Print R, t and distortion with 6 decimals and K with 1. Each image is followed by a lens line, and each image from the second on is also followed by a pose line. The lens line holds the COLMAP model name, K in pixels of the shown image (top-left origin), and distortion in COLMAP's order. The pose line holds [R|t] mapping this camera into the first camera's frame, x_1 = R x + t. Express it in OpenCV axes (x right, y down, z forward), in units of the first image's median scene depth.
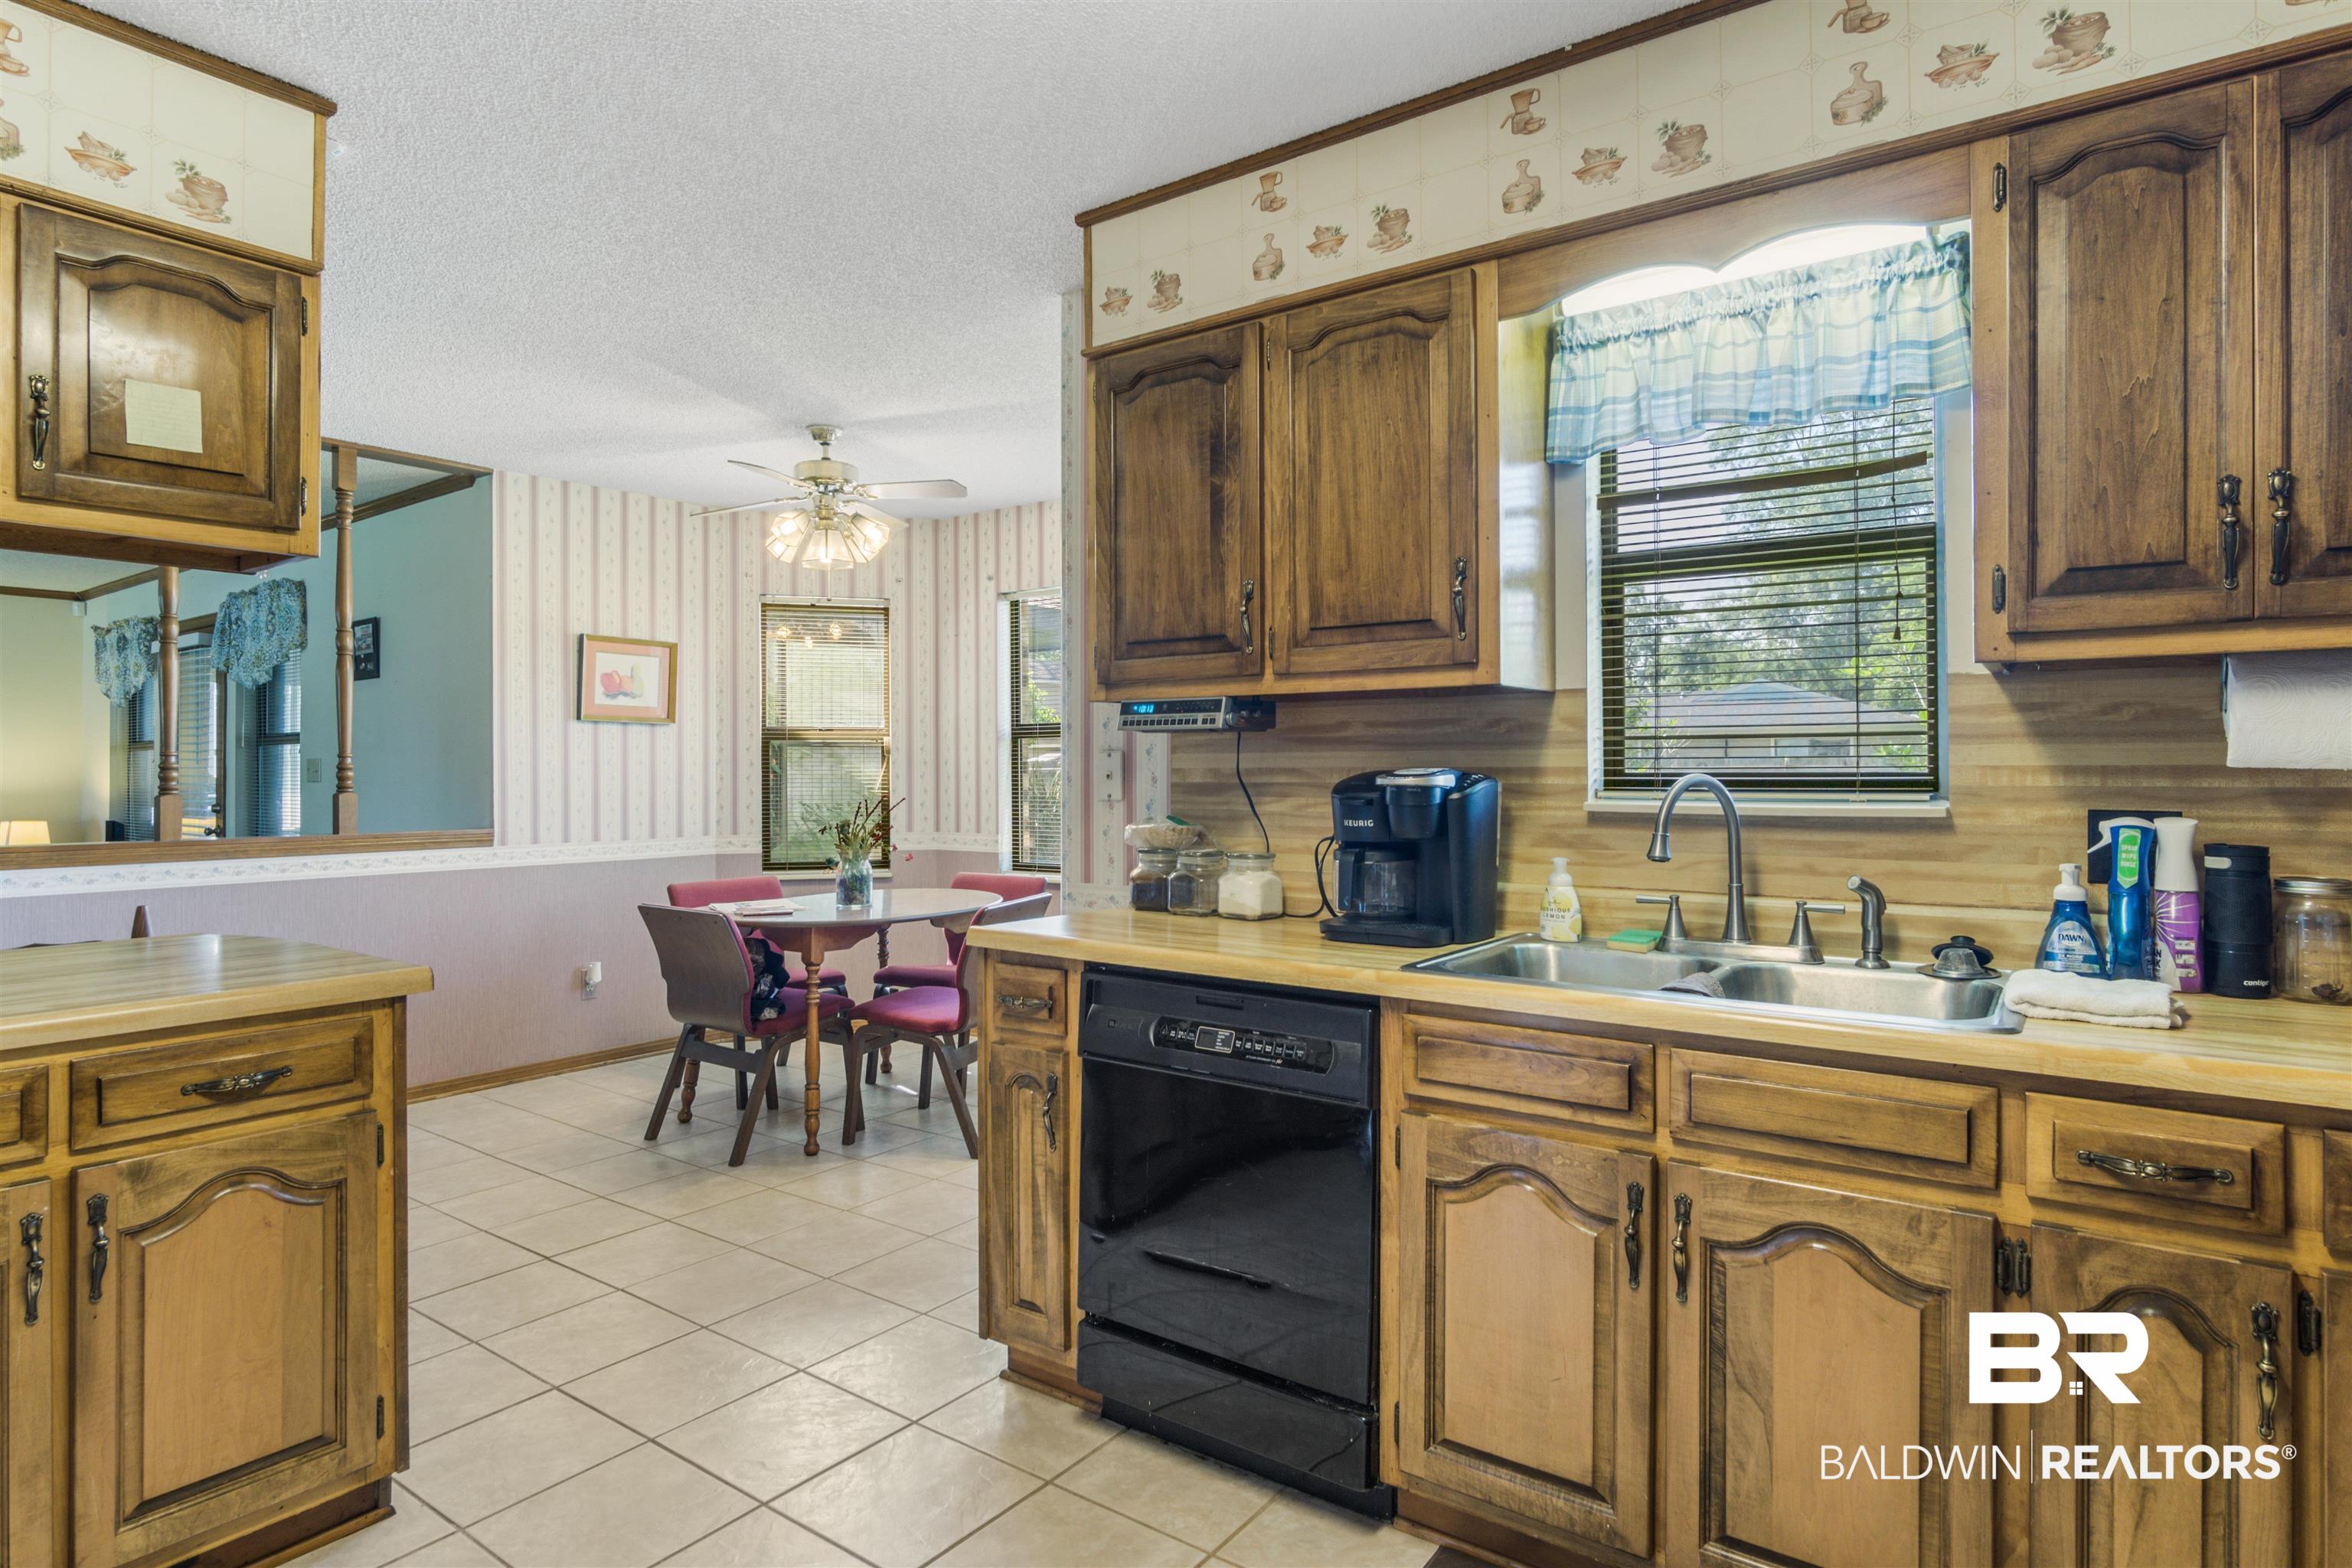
lens RADIAL K [[1263.9, 0, 1181.8], [0, 1263.9, 761.0], [0, 0, 1]] dist [-0.011801, -0.000554]
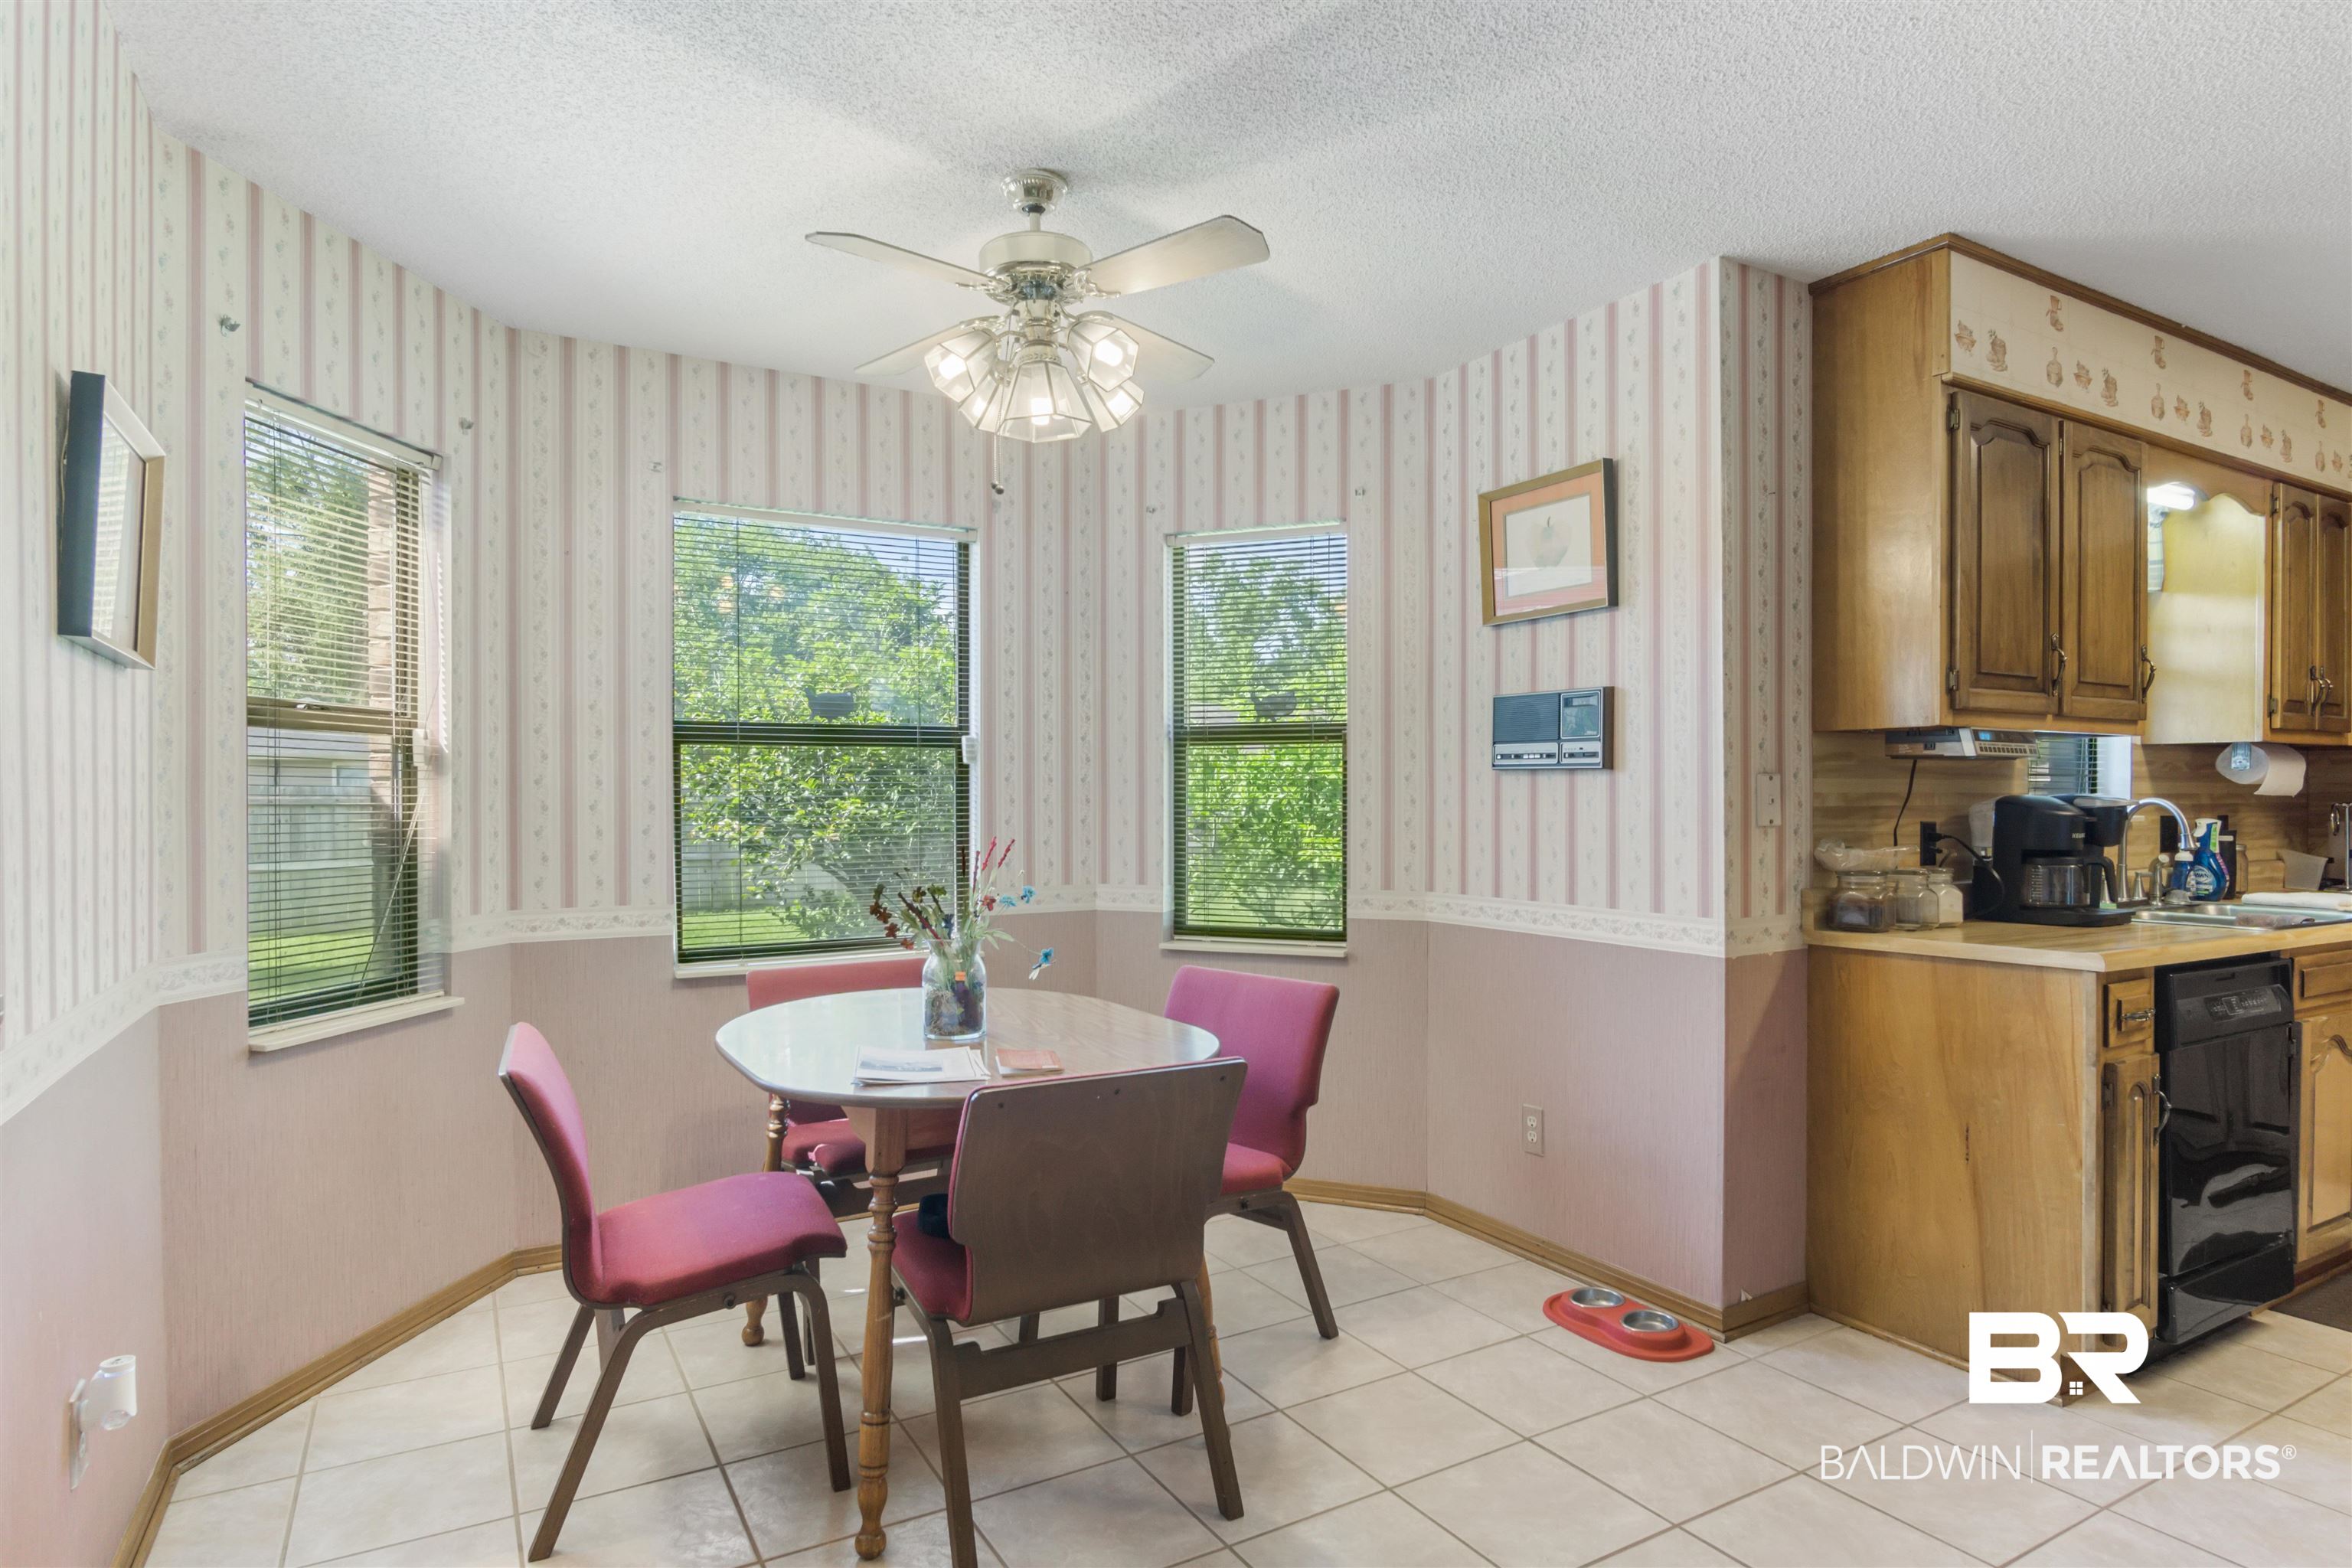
lens RADIAL K [[1263.9, 0, 1171.0], [0, 1263.9, 798.1], [0, 0, 1]] dist [-0.011801, -0.000554]
pose [[0.415079, 0.001319, 0.909785, -1.132084], [-0.007316, 0.999971, 0.001888, 0.012072], [-0.909756, -0.007439, 0.415077, 1.050259]]
